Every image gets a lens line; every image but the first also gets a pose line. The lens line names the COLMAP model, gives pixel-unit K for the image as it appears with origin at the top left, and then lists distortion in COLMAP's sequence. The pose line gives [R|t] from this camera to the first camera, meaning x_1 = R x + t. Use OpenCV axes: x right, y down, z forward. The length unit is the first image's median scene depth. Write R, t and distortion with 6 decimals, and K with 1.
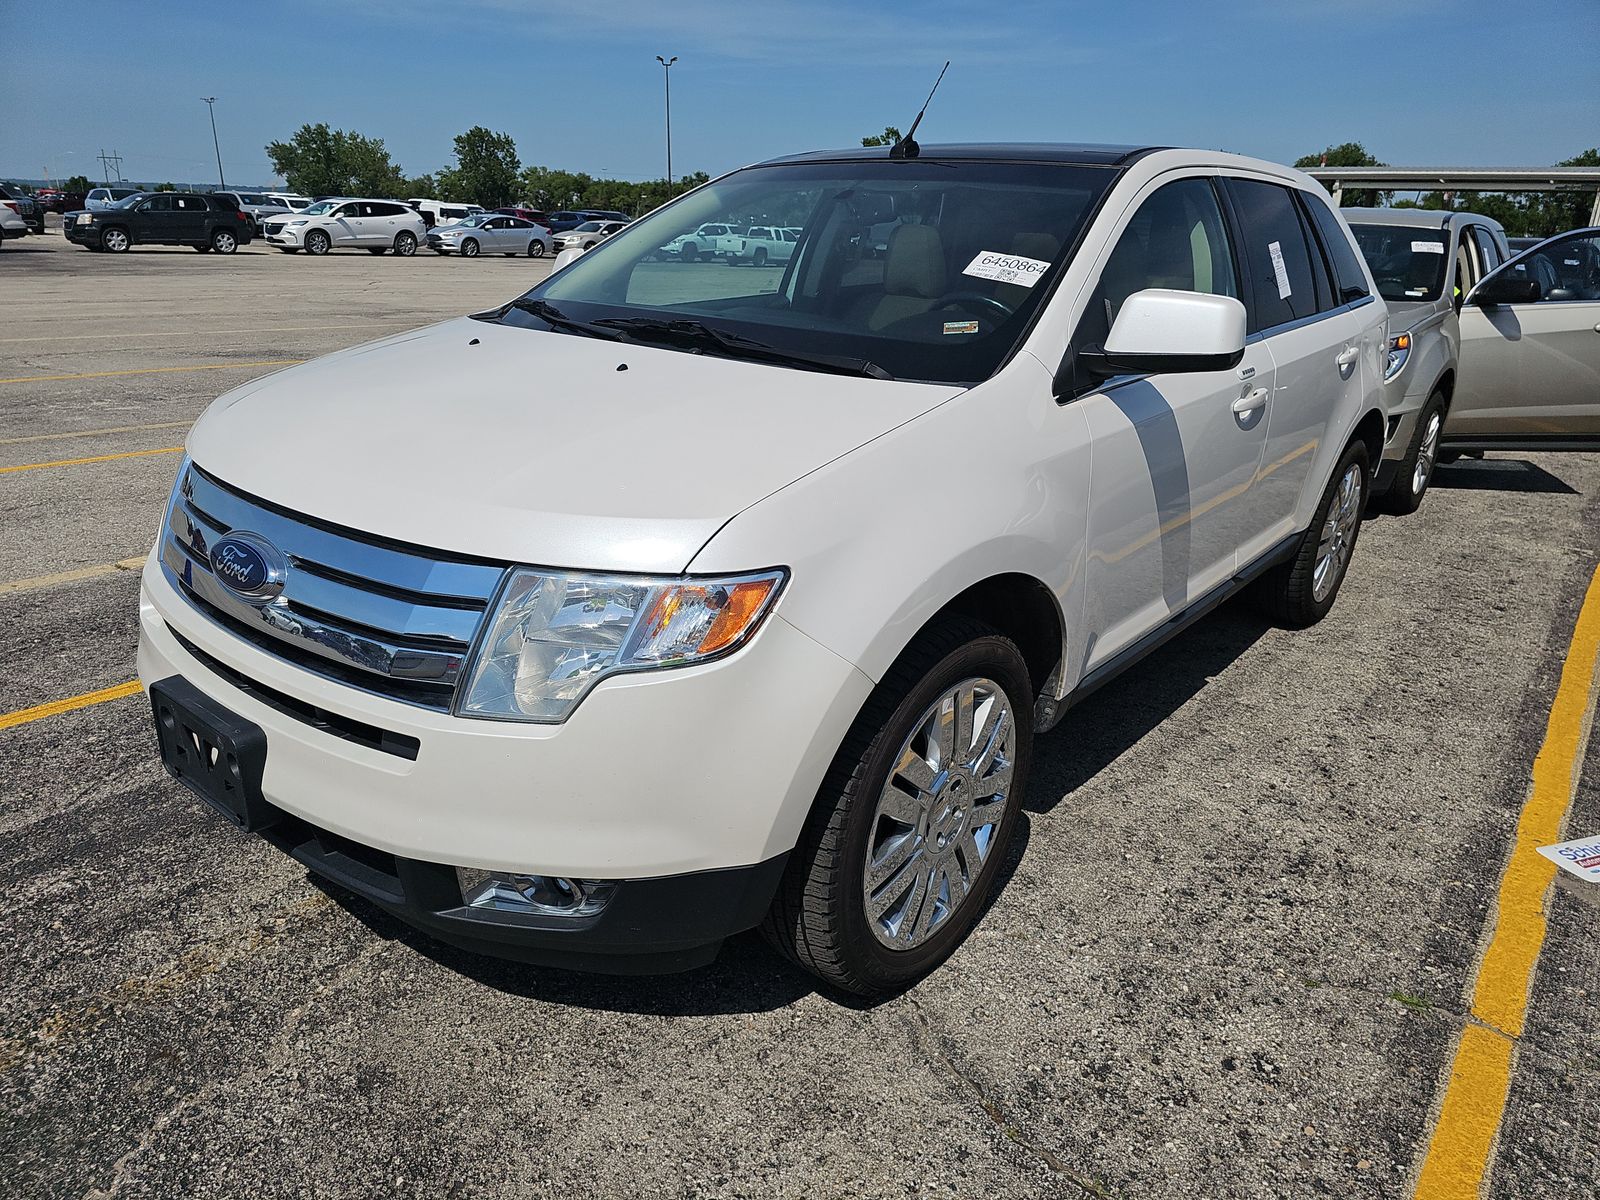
lens RADIAL K [[1084.3, 0, 769.9], [0, 1084.3, 532.0], [0, 0, 1]] dist [0.046726, -0.039678]
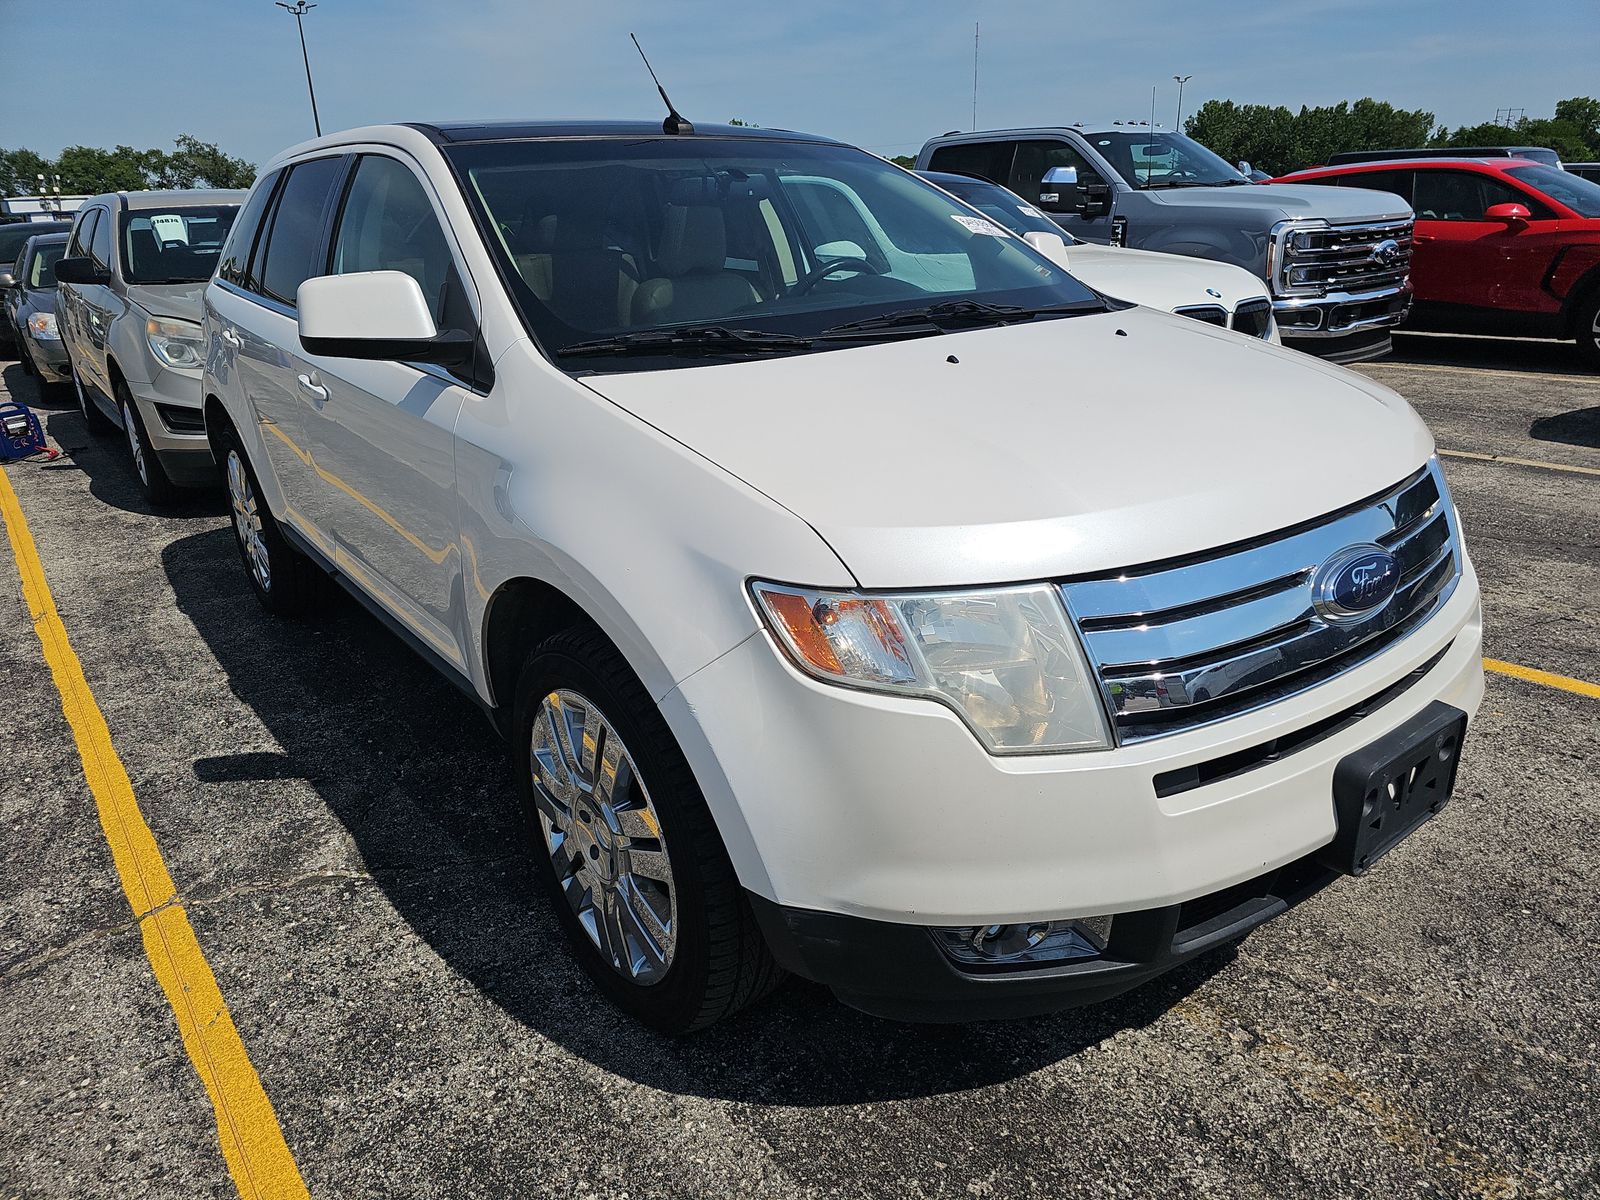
lens RADIAL K [[1112.4, 0, 768.1], [0, 1112.4, 568.7], [0, 0, 1]] dist [0.046775, -0.045223]
pose [[0.197904, -0.345320, 0.917381, -1.319114], [0.314403, 0.908806, 0.274267, -0.359153], [-0.928431, 0.234149, 0.288426, 1.108187]]
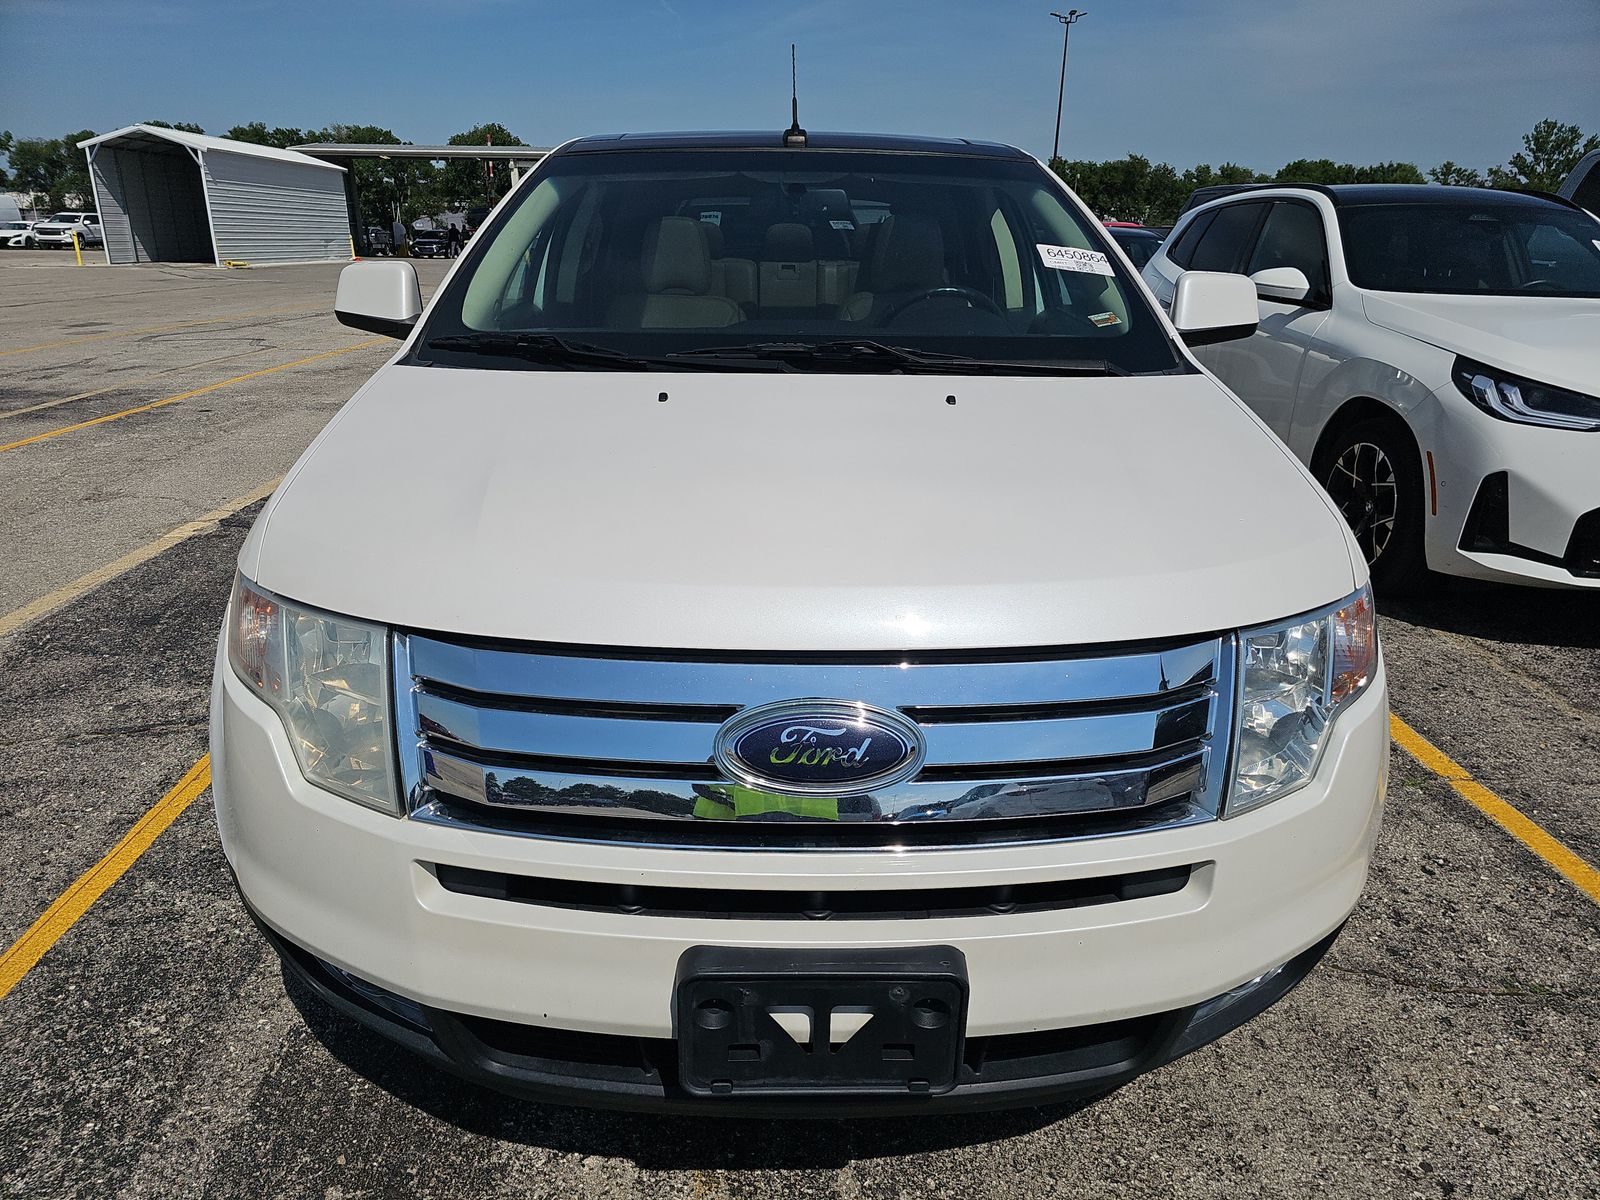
lens RADIAL K [[1104.4, 0, 796.3], [0, 1104.4, 579.8], [0, 0, 1]] dist [0.009149, 0.003575]
pose [[0.753721, -0.234191, 0.614051, -0.827003], [0.201424, 0.971705, 0.123357, -0.149170], [-0.625566, 0.030707, 0.779567, 0.429604]]
